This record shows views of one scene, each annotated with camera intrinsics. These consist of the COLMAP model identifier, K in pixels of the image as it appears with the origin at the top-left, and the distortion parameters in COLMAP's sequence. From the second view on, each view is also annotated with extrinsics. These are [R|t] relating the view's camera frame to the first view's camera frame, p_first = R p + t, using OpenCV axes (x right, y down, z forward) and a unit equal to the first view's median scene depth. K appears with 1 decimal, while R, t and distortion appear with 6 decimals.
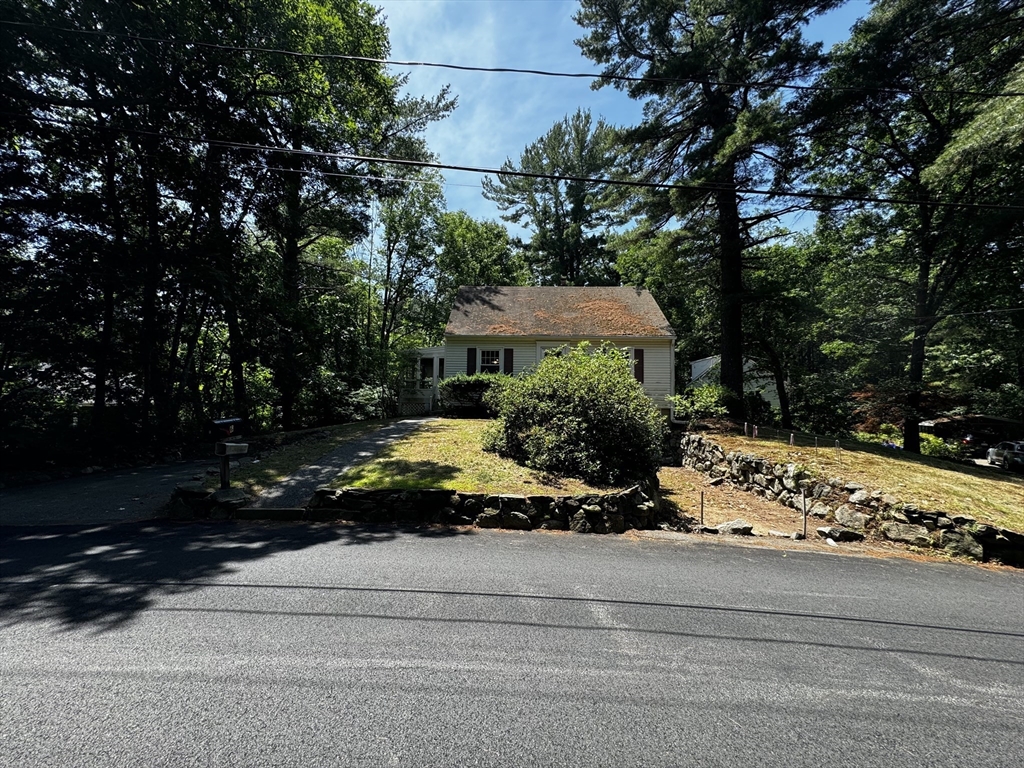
lens RADIAL K [[408.2, 0, 511.4], [0, 408.2, 383.5], [0, 0, 1]] dist [-0.002142, -0.000098]
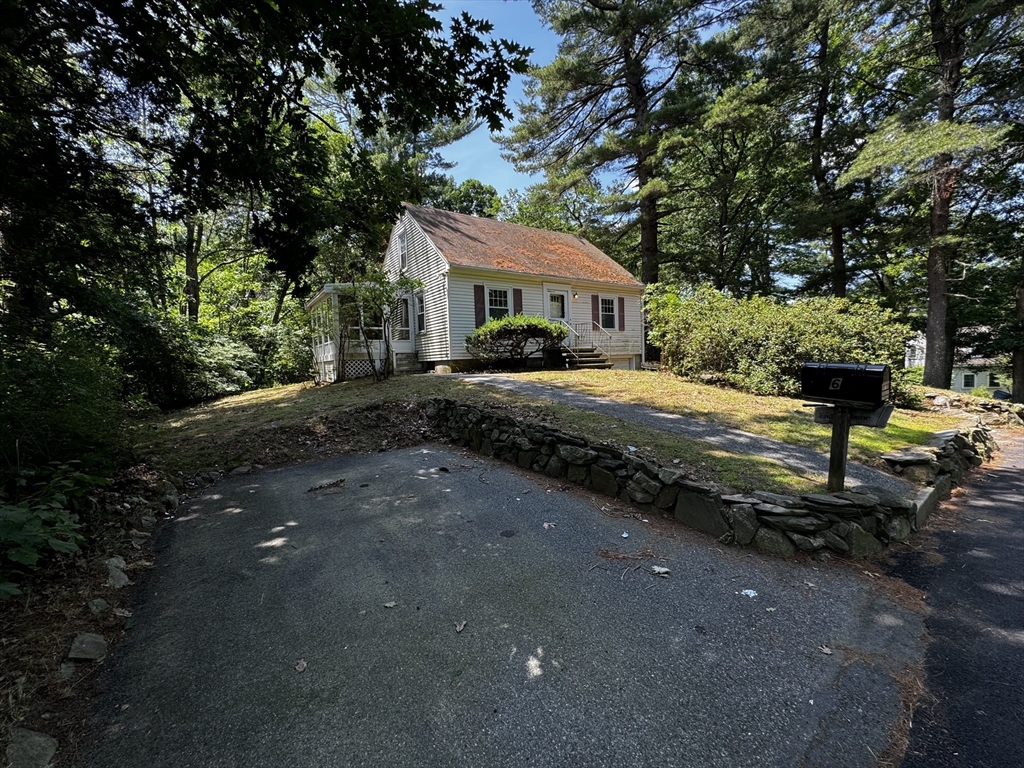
lens RADIAL K [[408.2, 0, 511.4], [0, 408.2, 383.5], [0, 0, 1]] dist [-0.002142, -0.000098]
pose [[0.813676, -0.074851, 0.576480, -0.435090], [0.013598, 0.993855, 0.109849, 0.014043], [-0.581160, -0.081542, 0.809694, 0.259391]]
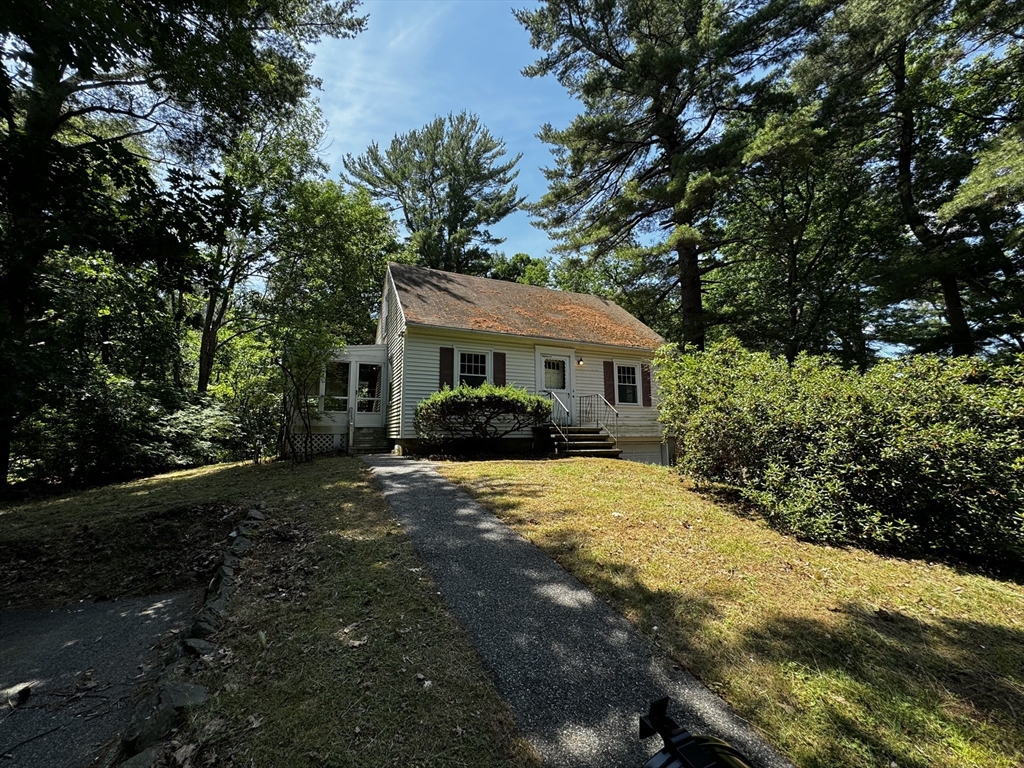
lens RADIAL K [[408.2, 0, 511.4], [0, 408.2, 383.5], [0, 0, 1]] dist [-0.002142, -0.000098]
pose [[0.900712, 0.035590, 0.432956, -0.238947], [-0.008010, 0.997830, -0.065361, 0.009766], [-0.434343, 0.055403, 0.899042, 0.316205]]
